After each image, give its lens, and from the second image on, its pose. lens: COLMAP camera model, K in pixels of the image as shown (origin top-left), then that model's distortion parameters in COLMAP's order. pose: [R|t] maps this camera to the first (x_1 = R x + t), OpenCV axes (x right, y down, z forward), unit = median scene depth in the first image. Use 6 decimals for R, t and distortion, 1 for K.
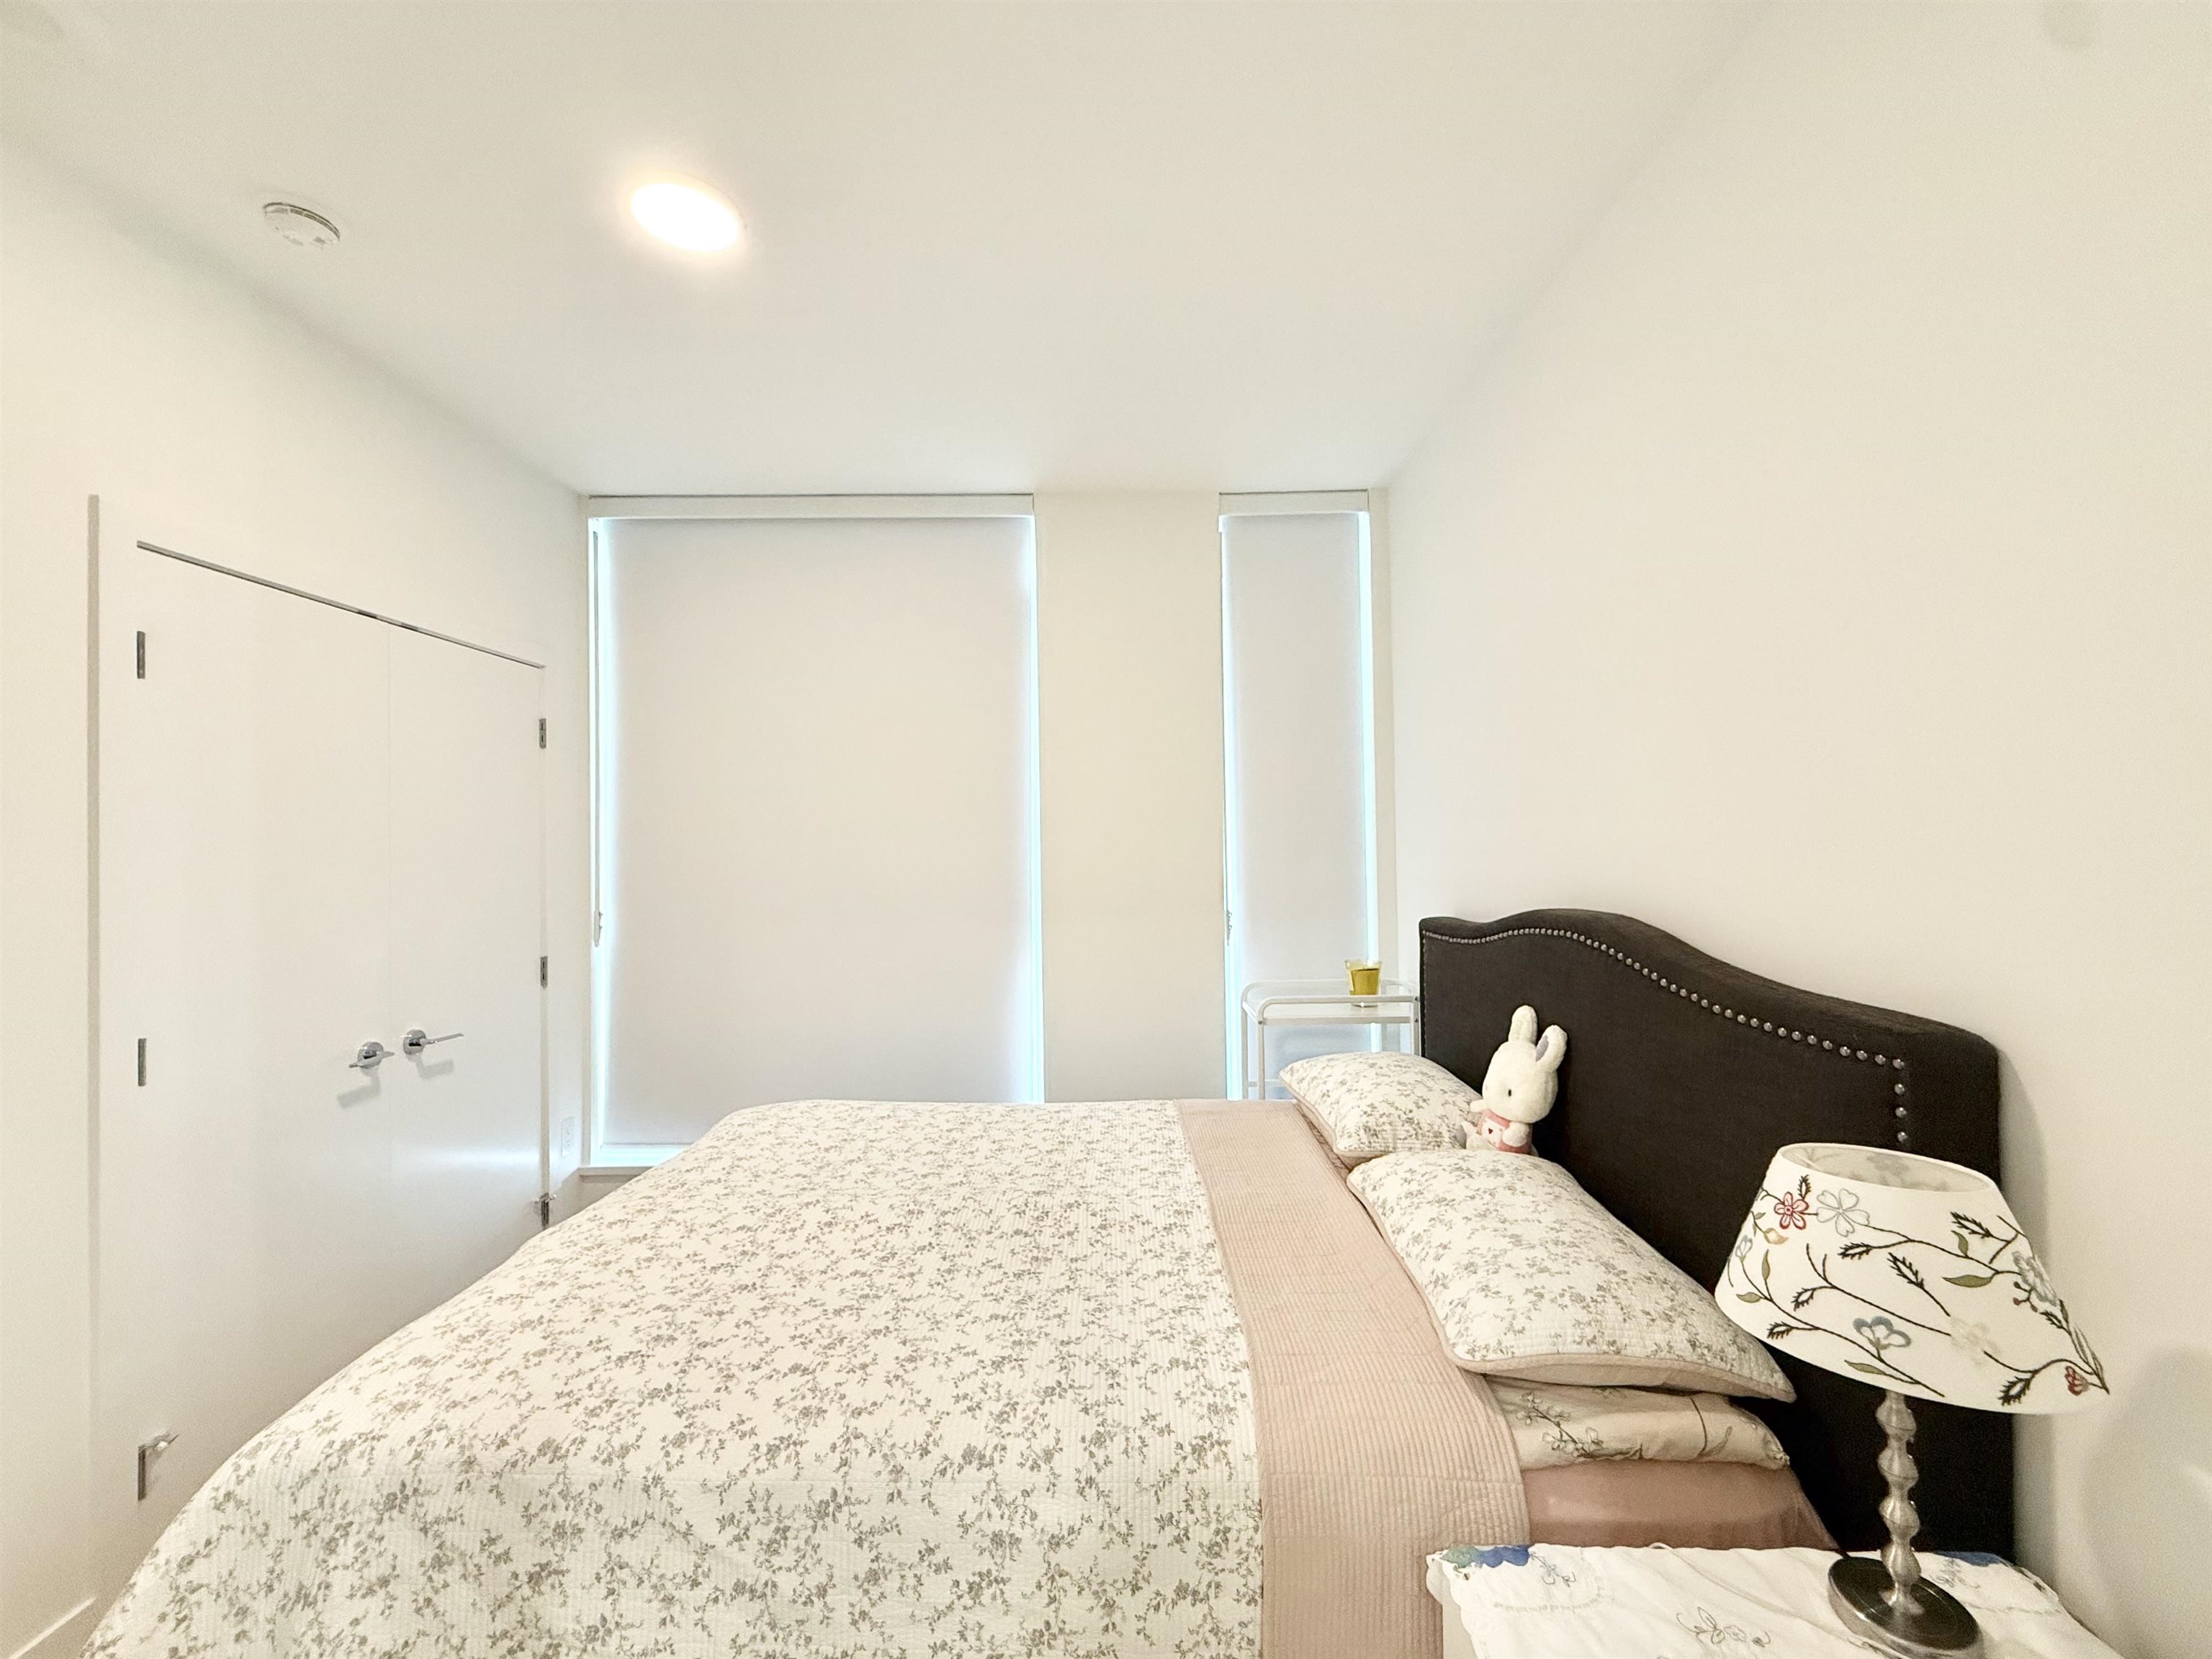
lens RADIAL K [[887.5, 0, 1106.0], [0, 887.5, 829.5], [0, 0, 1]] dist [0.000082, 0.000034]
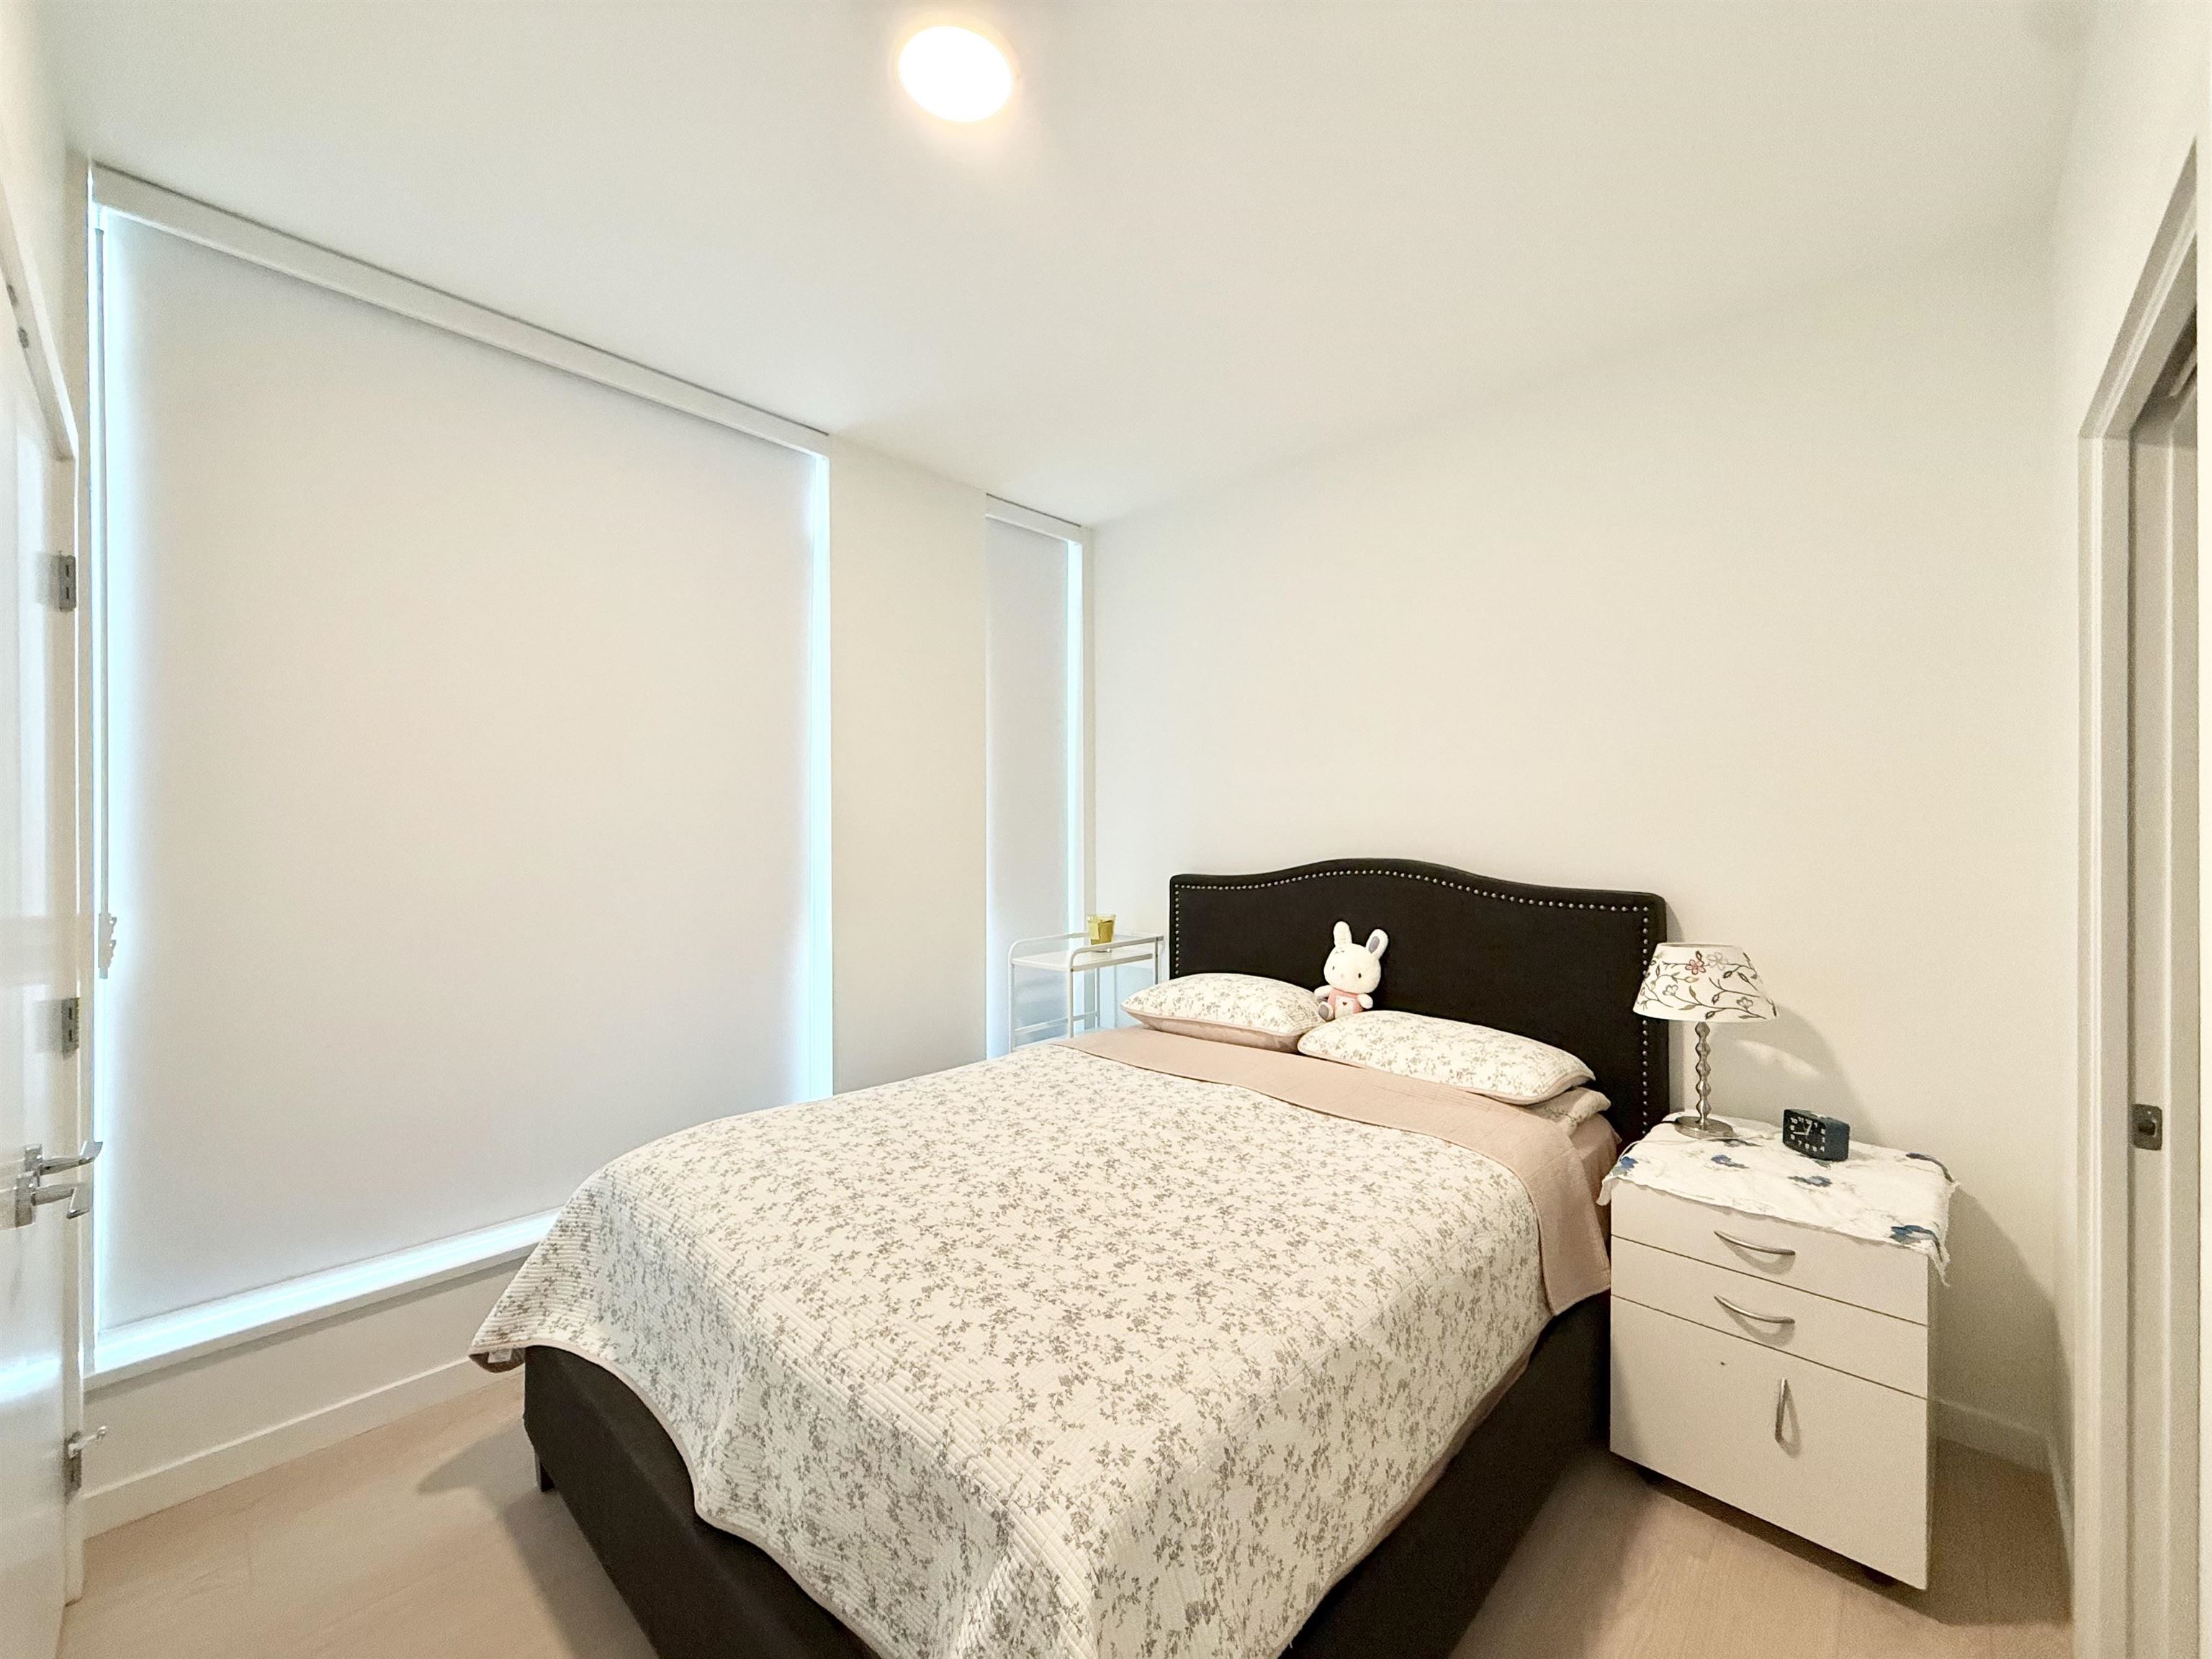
lens RADIAL K [[879.2, 0, 1102.9], [0, 879.2, 830.9], [0, 0, 1]] dist [0.000610, 0.000448]
pose [[0.678065, 0.009372, 0.734942, -0.913358], [-0.016925, 0.999853, 0.002865, 0.043600], [-0.734807, -0.014382, 0.678124, 0.271468]]
